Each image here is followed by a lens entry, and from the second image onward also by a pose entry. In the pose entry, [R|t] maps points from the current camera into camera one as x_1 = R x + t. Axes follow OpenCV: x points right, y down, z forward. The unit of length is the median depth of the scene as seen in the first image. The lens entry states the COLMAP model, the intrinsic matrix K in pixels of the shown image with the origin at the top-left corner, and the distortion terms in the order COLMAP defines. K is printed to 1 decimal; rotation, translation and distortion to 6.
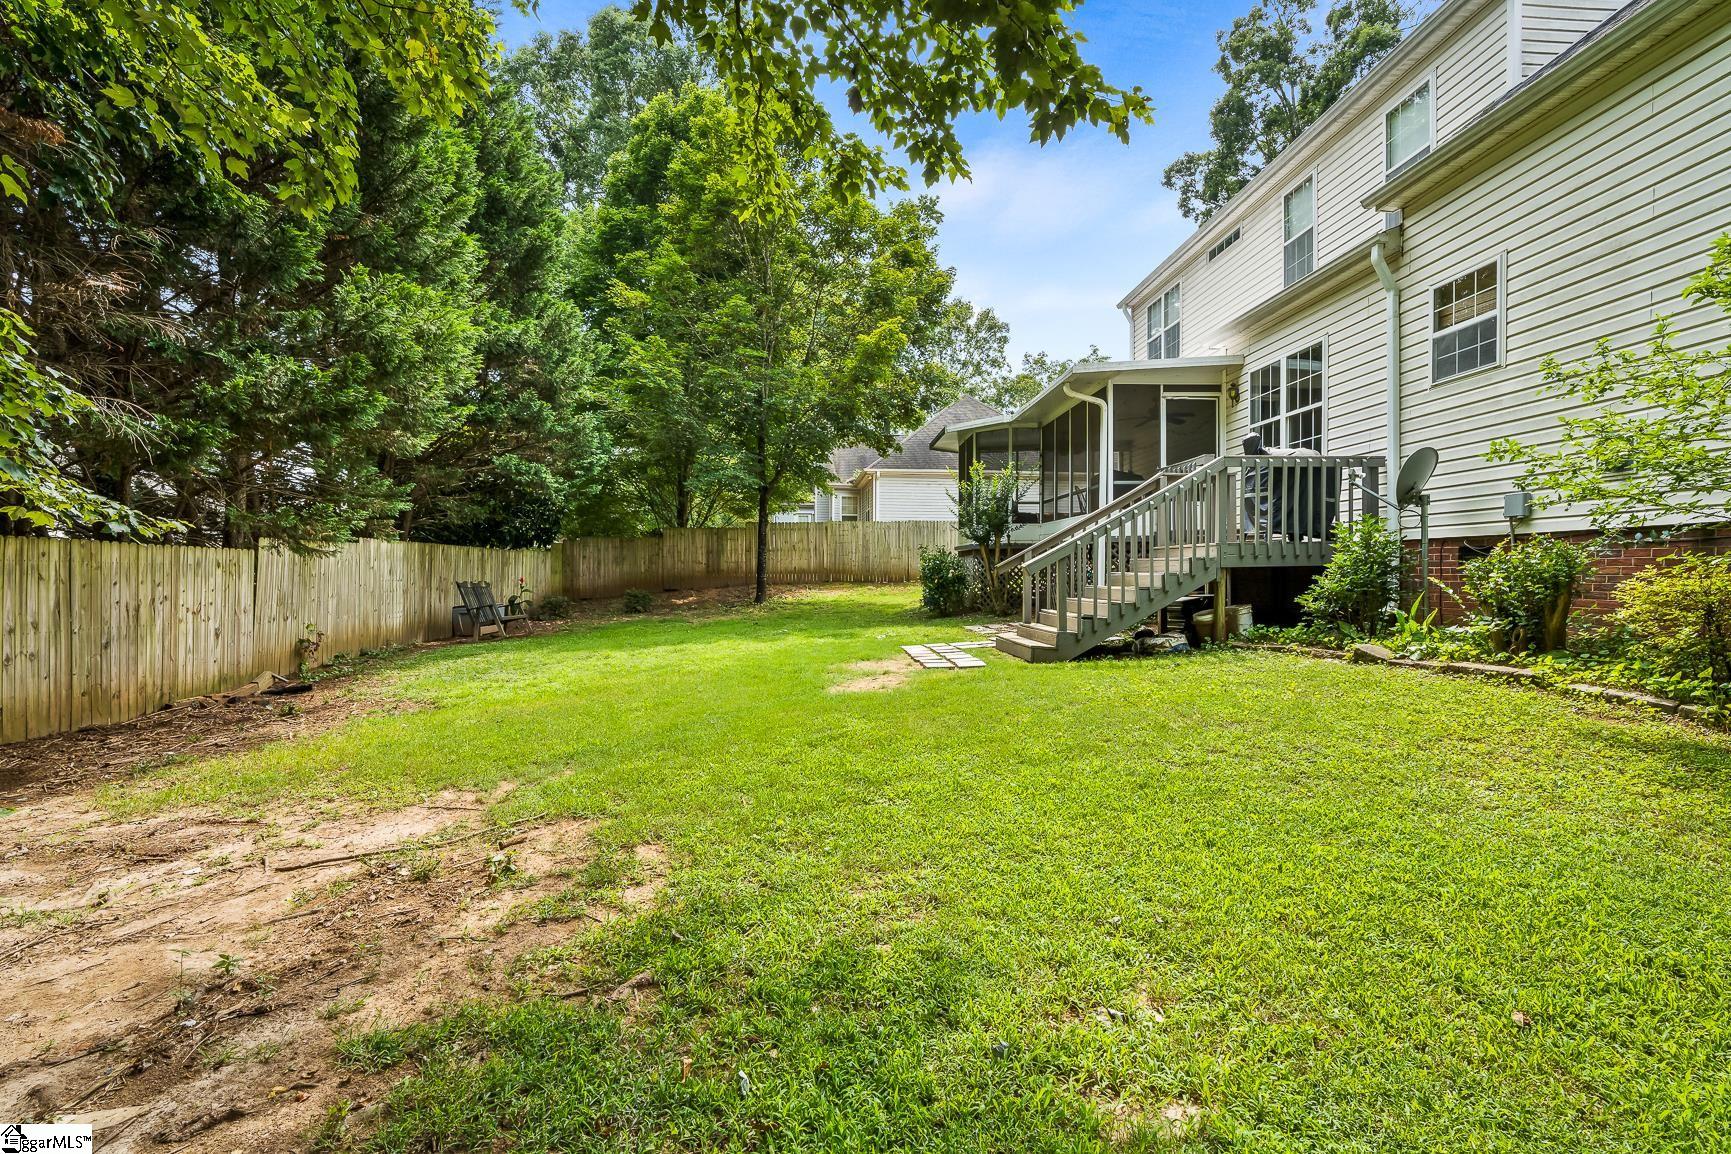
lens RADIAL K [[779.4, 0, 866.8], [0, 779.4, 577.3], [0, 0, 1]] dist [-0.011986, 0.000963]
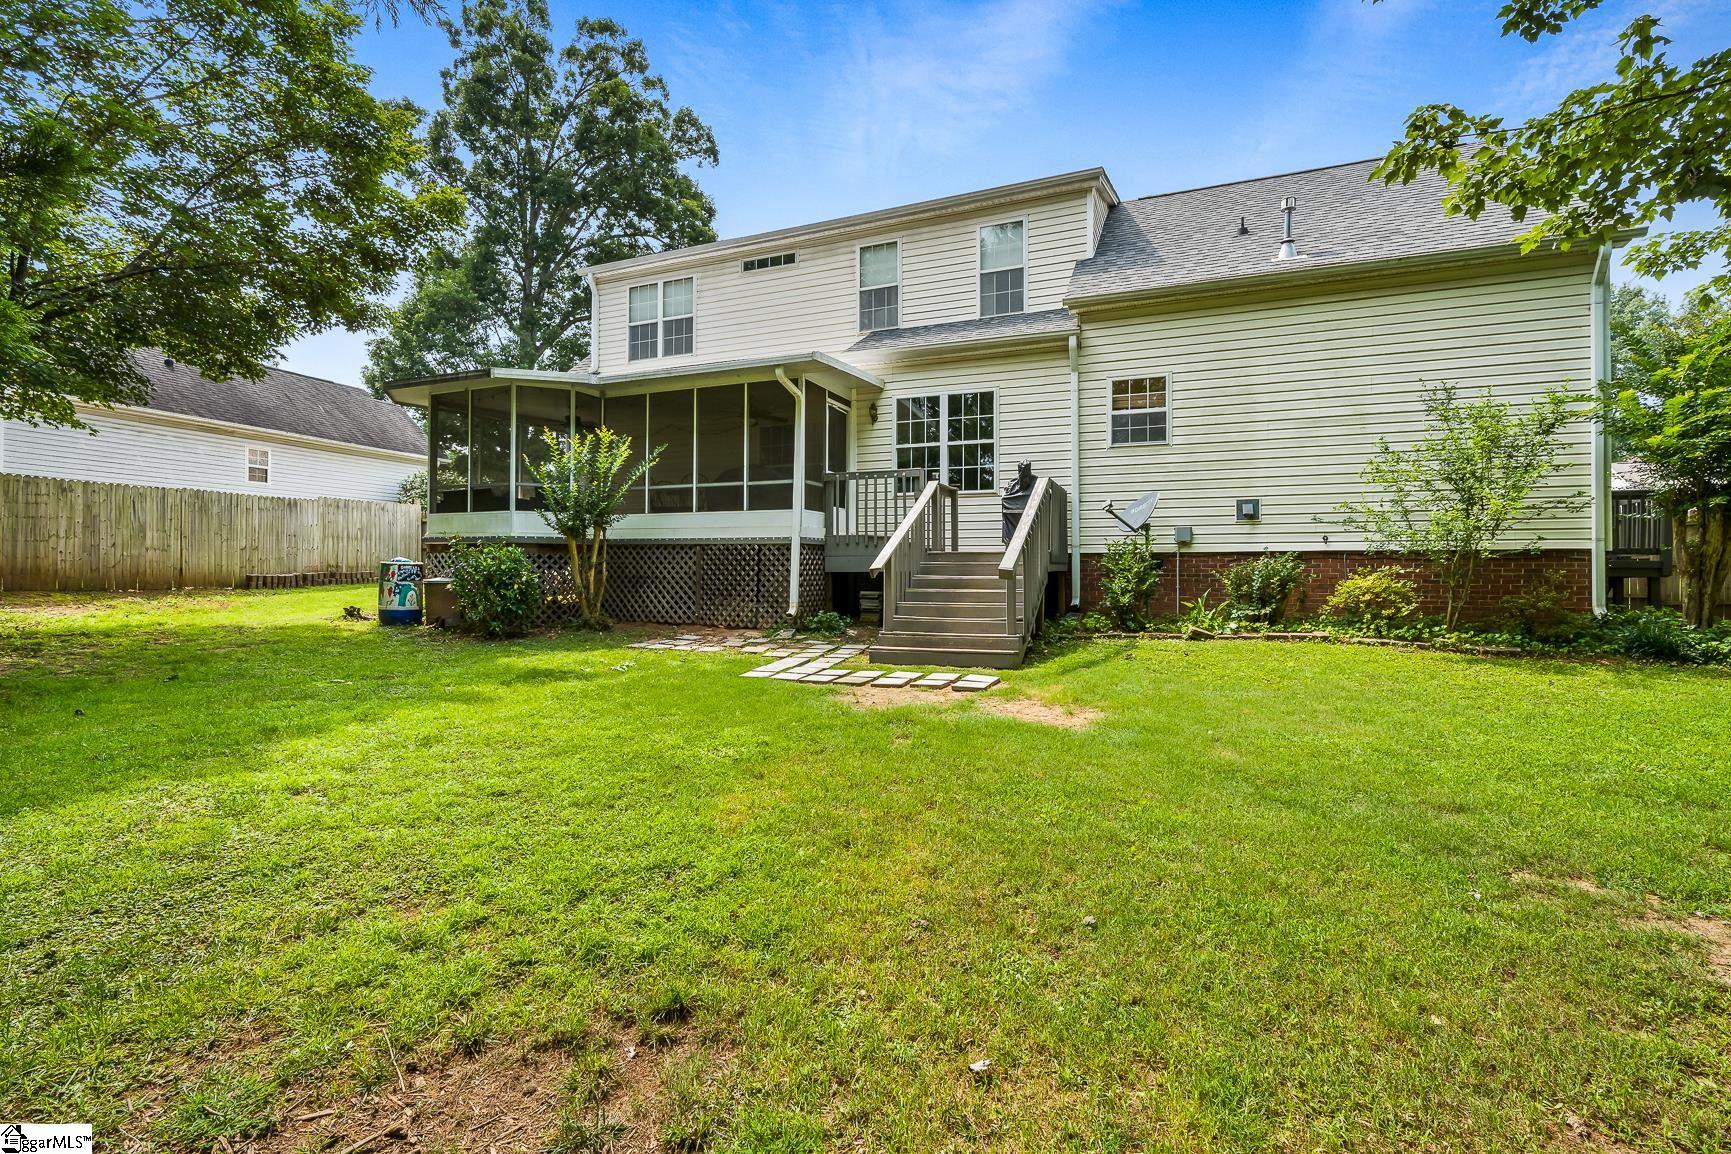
lens RADIAL K [[779.4, 0, 865.9], [0, 779.4, 572.5], [0, 0, 1]] dist [-0.011986, 0.000963]
pose [[0.439094, 0.001721, 0.898439, -0.742211], [0.003227, 0.999989, -0.003493, -0.008170], [-0.898435, 0.004433, 0.439084, 0.737272]]
